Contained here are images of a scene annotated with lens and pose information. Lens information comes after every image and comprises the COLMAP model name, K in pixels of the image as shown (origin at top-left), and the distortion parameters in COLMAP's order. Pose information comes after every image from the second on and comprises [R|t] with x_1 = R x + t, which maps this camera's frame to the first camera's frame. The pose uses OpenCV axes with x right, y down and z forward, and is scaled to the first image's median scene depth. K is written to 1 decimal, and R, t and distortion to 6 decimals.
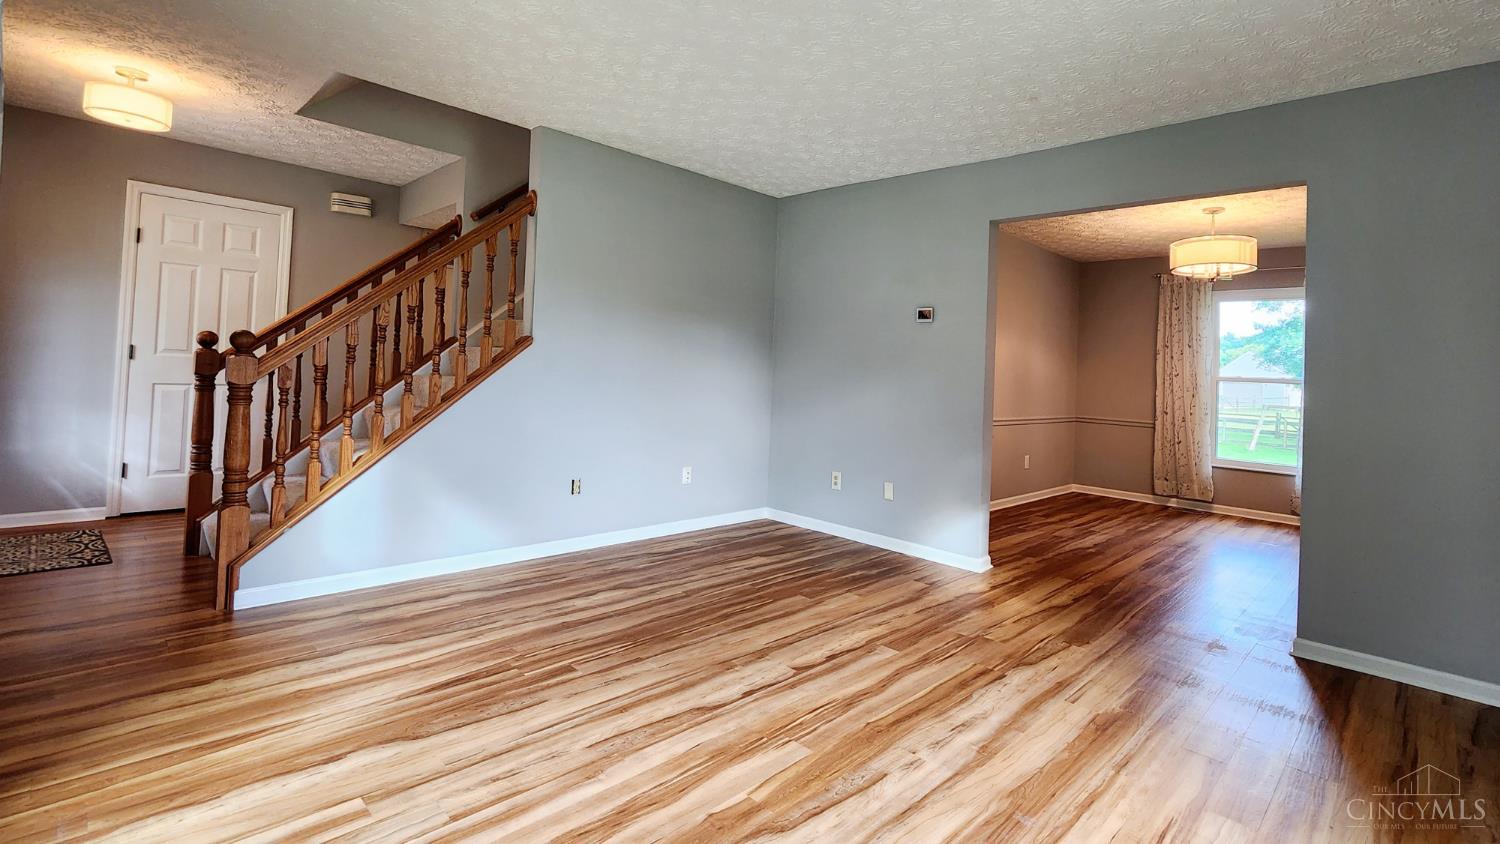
lens RADIAL K [[684.7, 0, 765.0], [0, 684.7, 426.9], [0, 0, 1]] dist [0.000944, 0.000019]
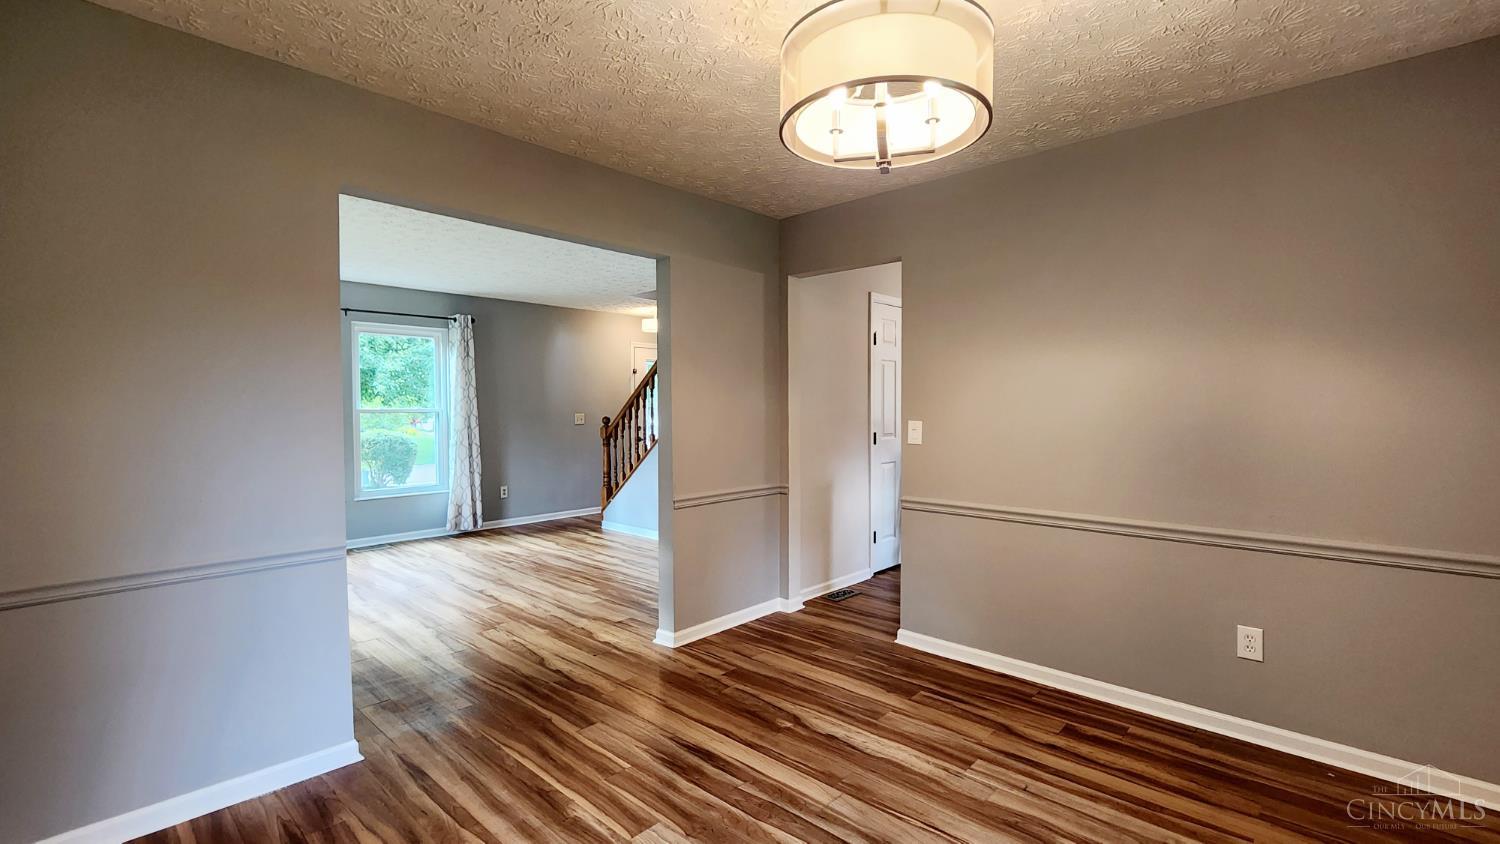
lens RADIAL K [[684.7, 0, 765.0], [0, 684.7, 426.9], [0, 0, 1]] dist [0.000944, 0.000019]
pose [[0.021206, -0.014728, -0.999667, 1.879478], [-0.081516, 0.996537, -0.016411, -0.106671], [0.996446, 0.081837, 0.019932, 1.683842]]
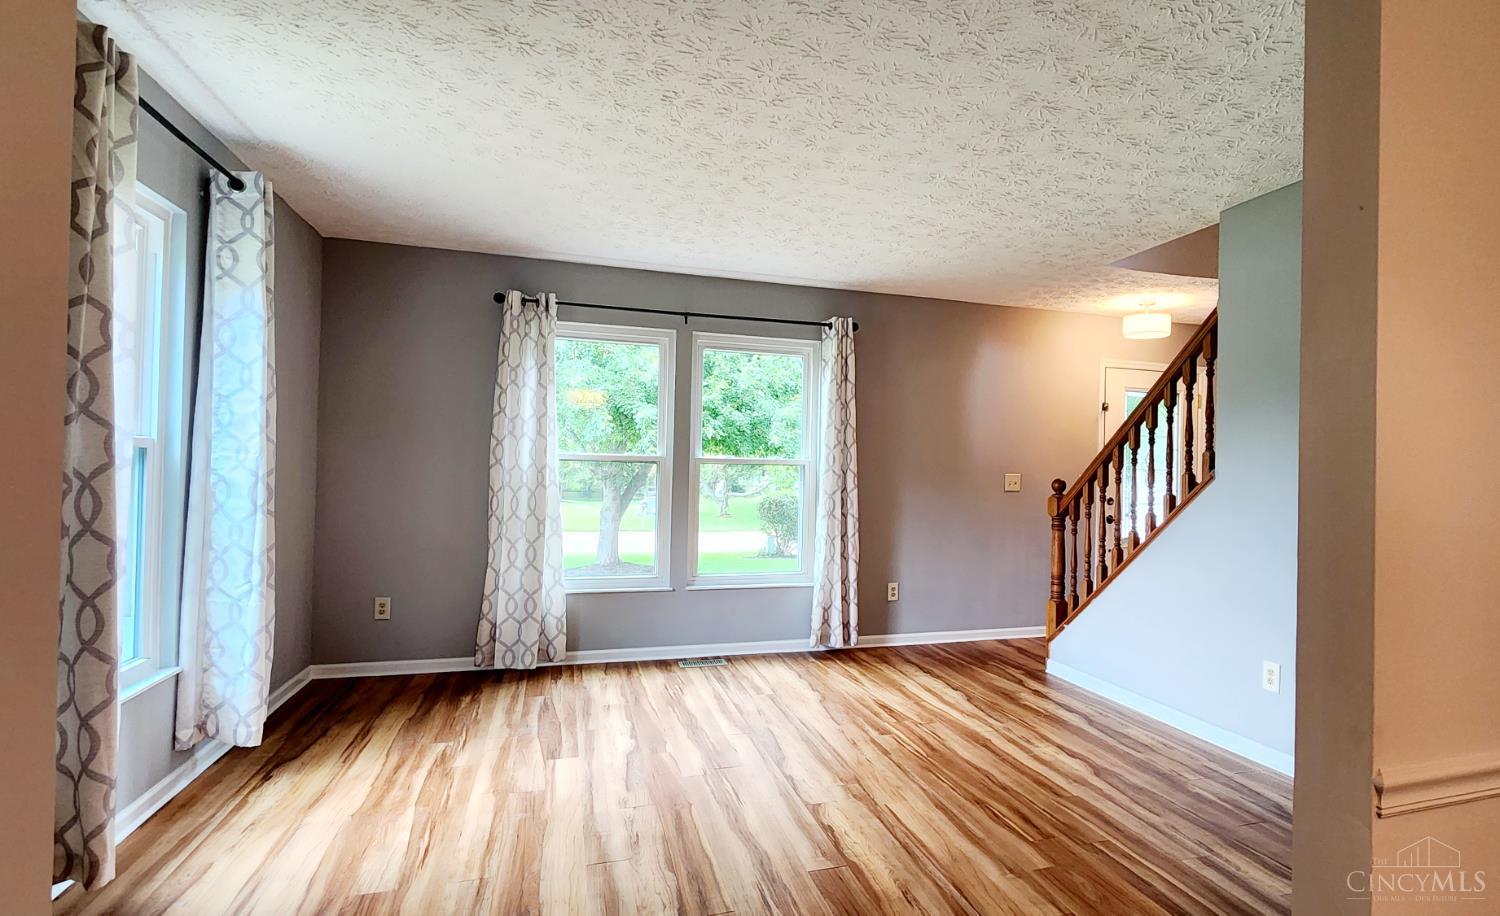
lens RADIAL K [[803.4, 0, 808.9], [0, 803.4, 459.1], [0, 0, 1]] dist [-0.000011, -0.000114]
pose [[-0.465245, -0.066216, -0.882702, 1.042075], [-0.118012, 0.992936, -0.012285, -0.095064], [0.877280, 0.098454, -0.469773, 1.462603]]
